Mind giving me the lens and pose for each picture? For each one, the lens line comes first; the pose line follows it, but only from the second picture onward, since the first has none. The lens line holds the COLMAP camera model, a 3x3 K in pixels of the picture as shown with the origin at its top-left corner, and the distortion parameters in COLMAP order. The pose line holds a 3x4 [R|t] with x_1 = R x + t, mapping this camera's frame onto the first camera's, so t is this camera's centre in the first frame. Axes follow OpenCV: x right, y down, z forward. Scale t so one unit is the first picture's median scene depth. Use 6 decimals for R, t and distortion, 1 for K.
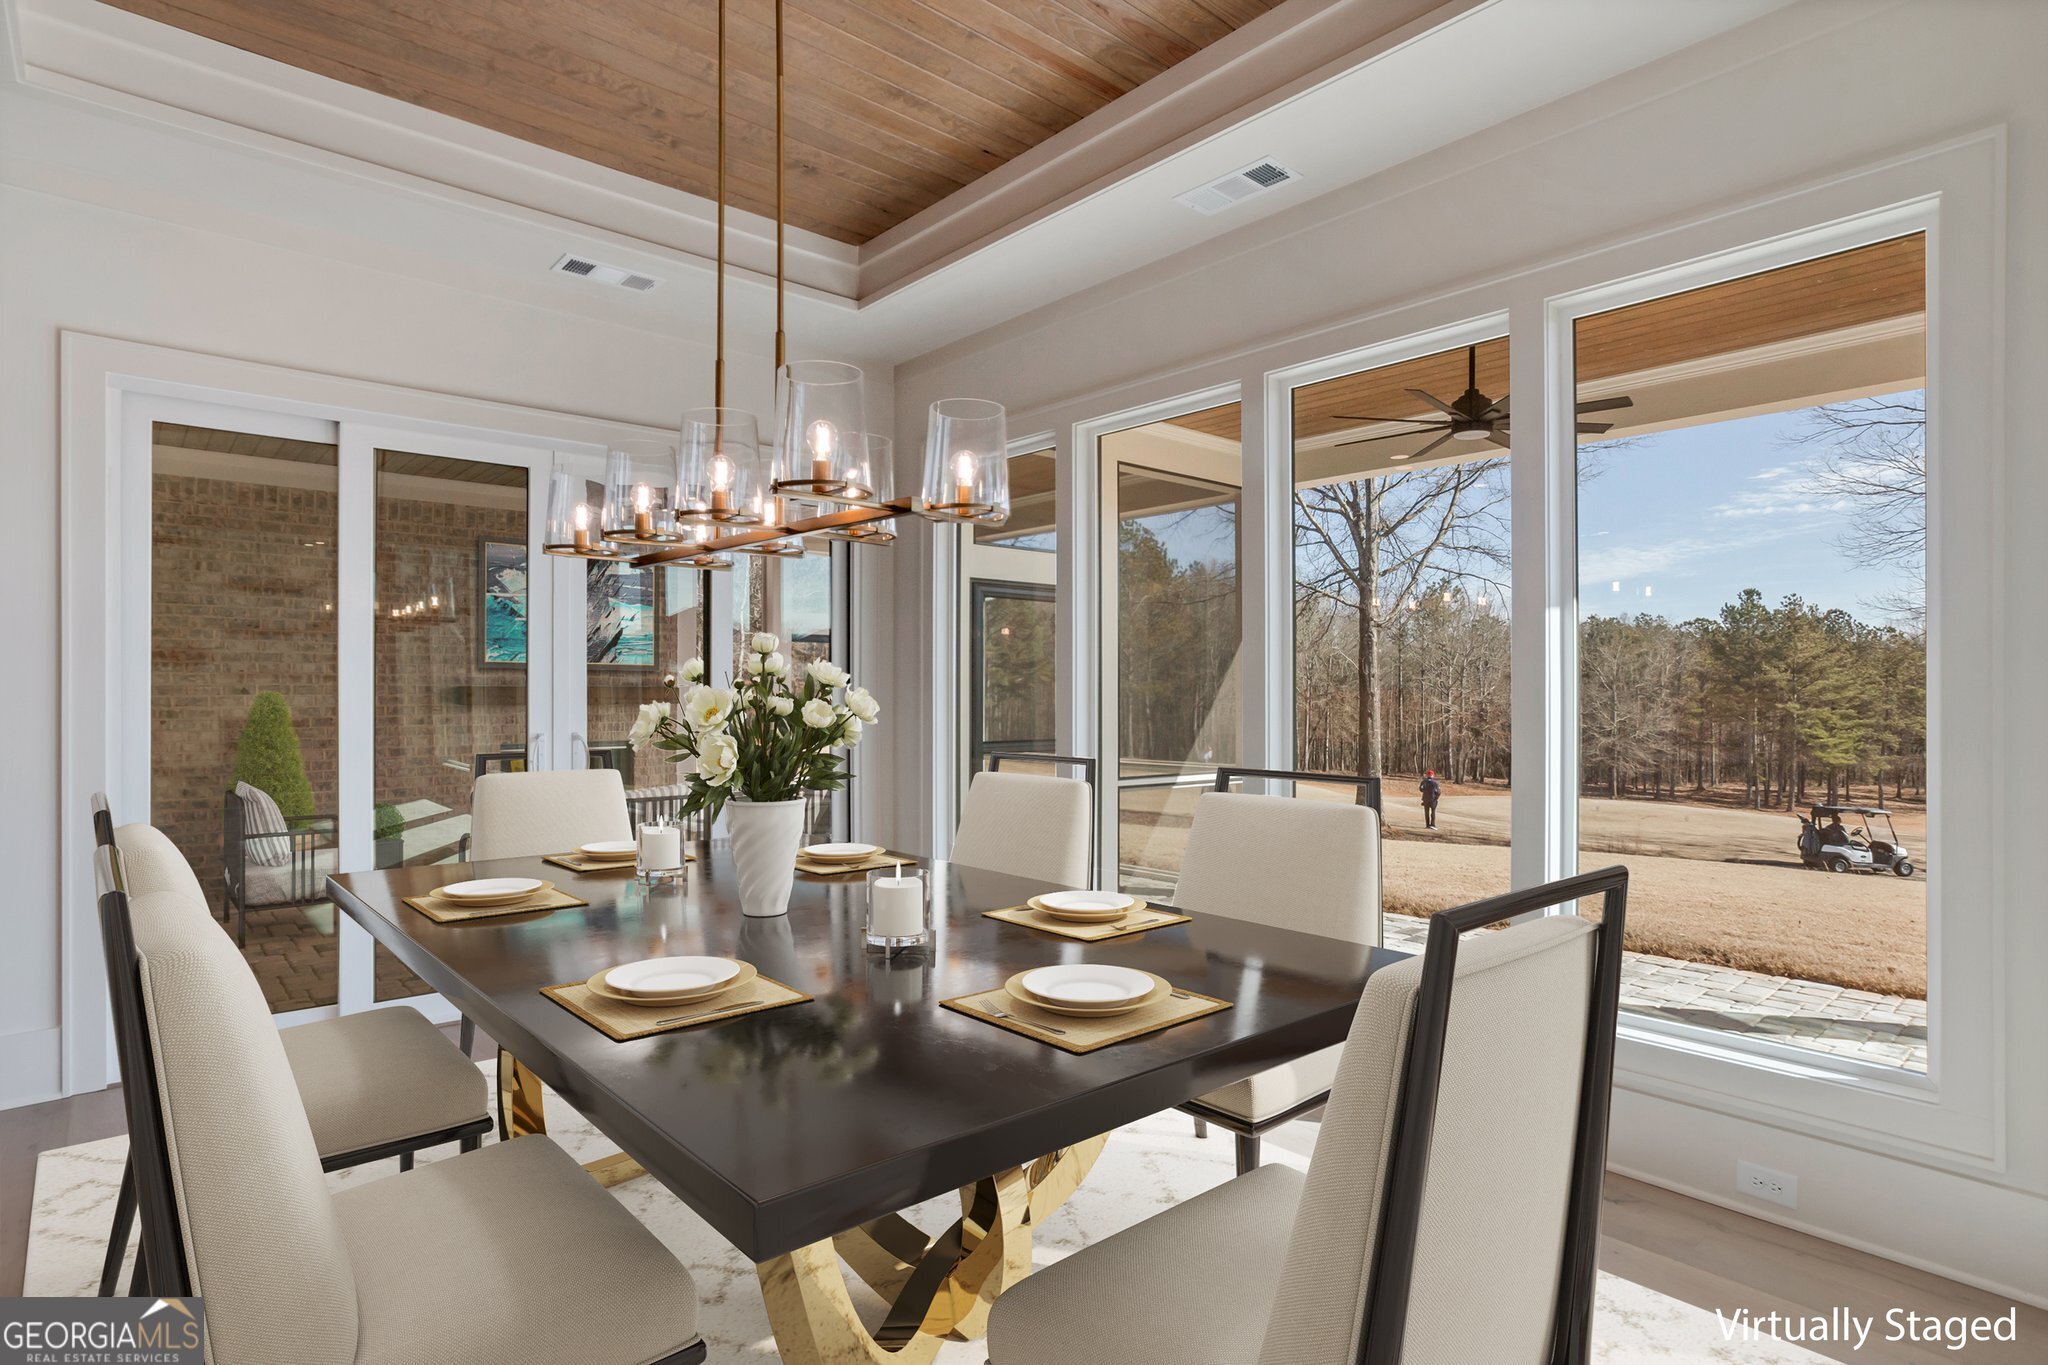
lens RADIAL K [[1031.1, 0, 1021.8], [0, 1031.1, 689.9], [0, 0, 1]] dist [-0.032268, 0.027571]
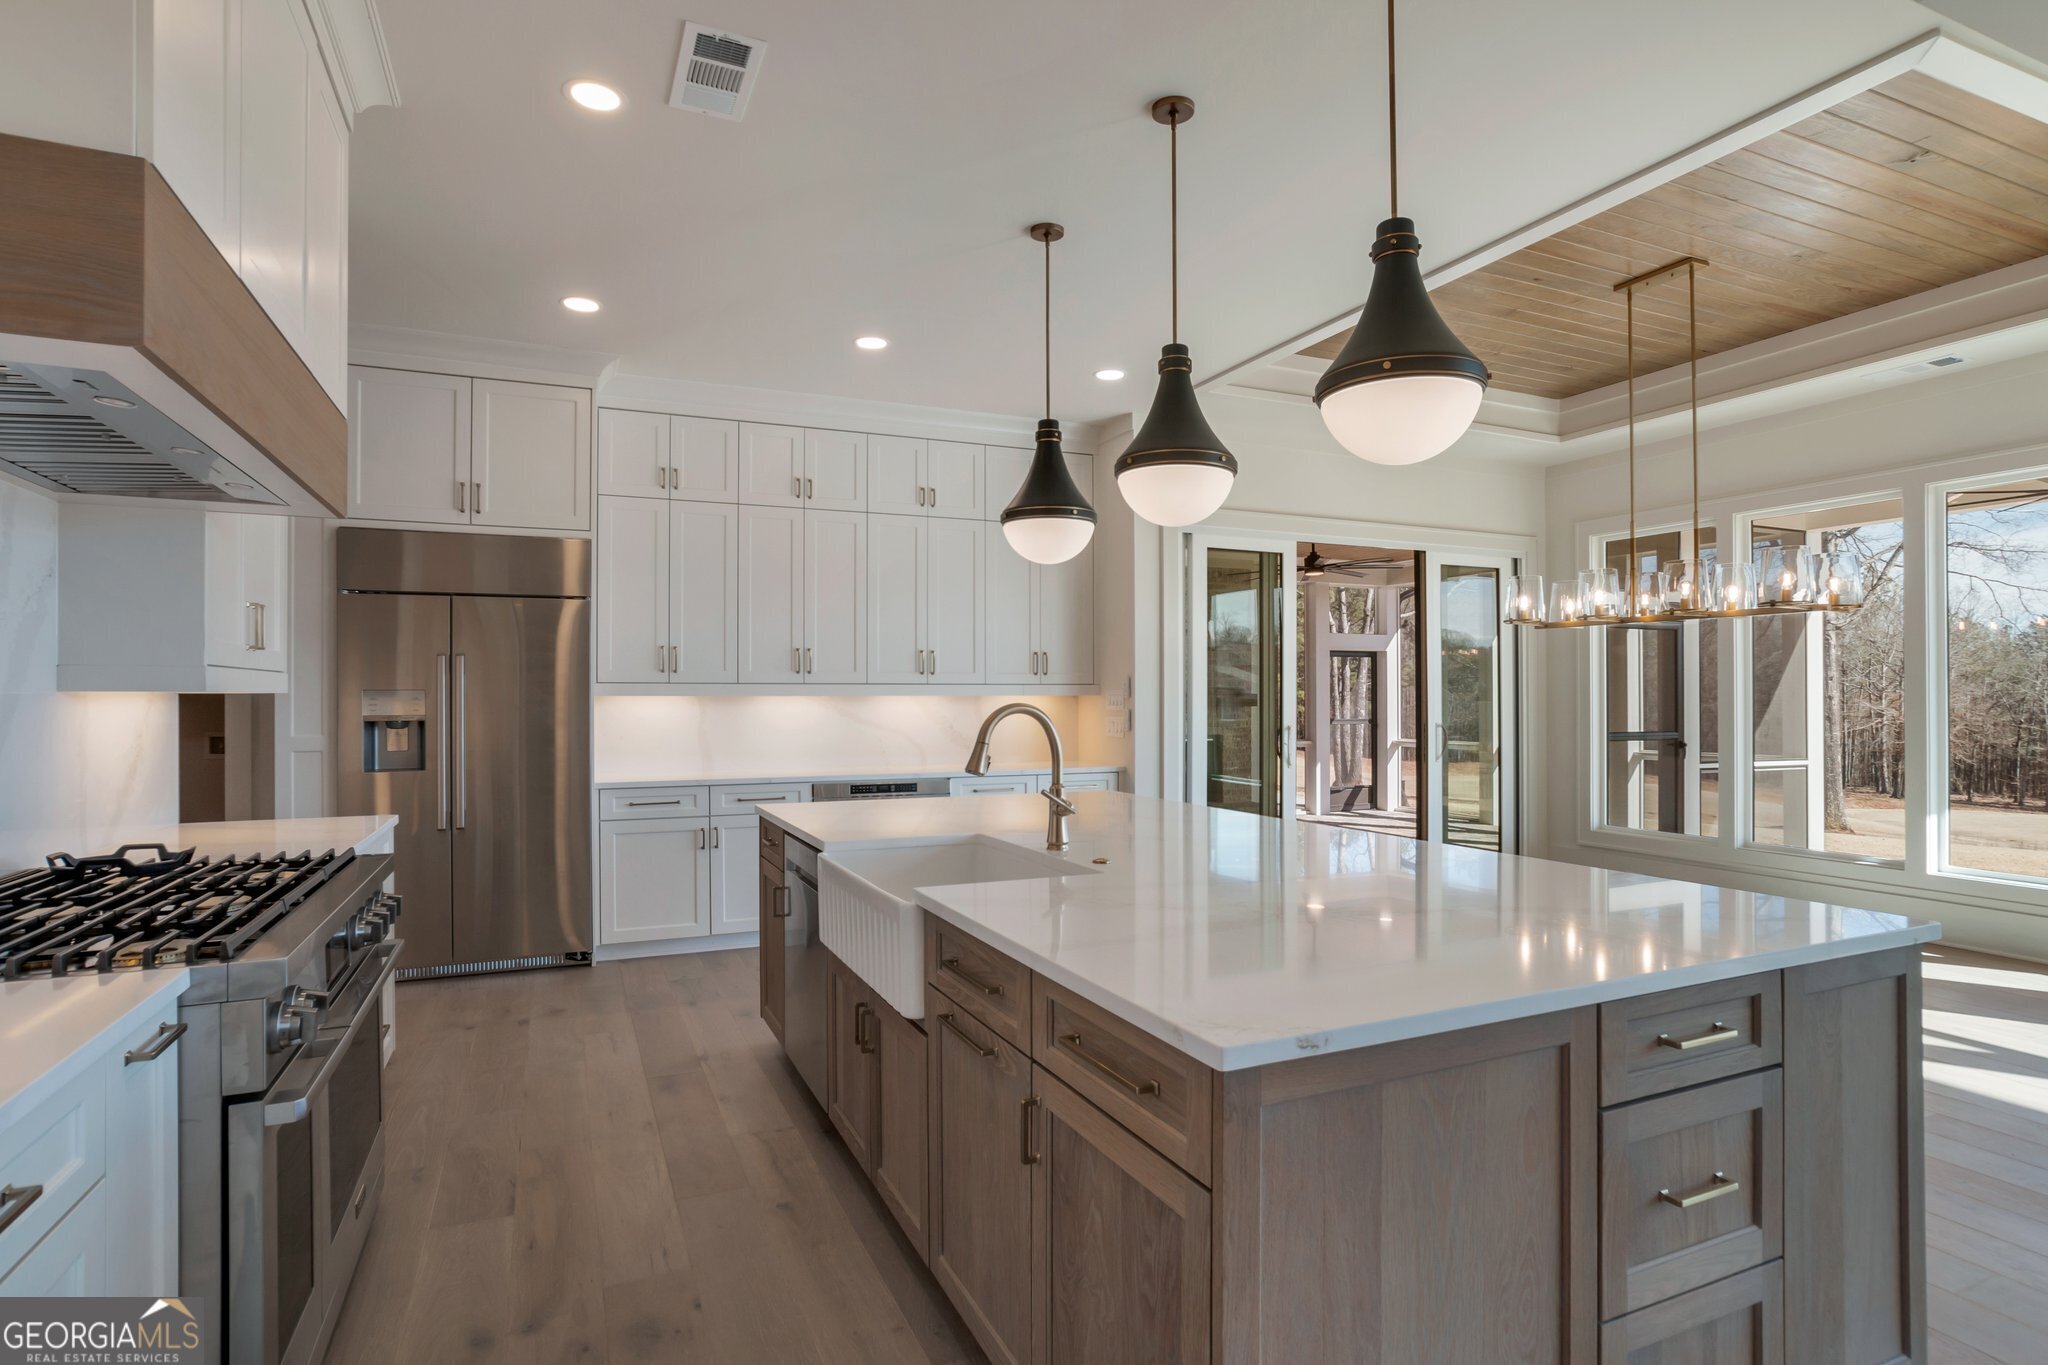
lens RADIAL K [[1031.1, 0, 1021.8], [0, 1031.1, 689.9], [0, 0, 1]] dist [-0.032268, 0.027571]
pose [[0.958189, -0.004792, -0.286095, -0.486767], [0.003833, 0.999985, -0.003911, -0.007741], [0.286109, 0.002651, 0.958193, -0.649855]]
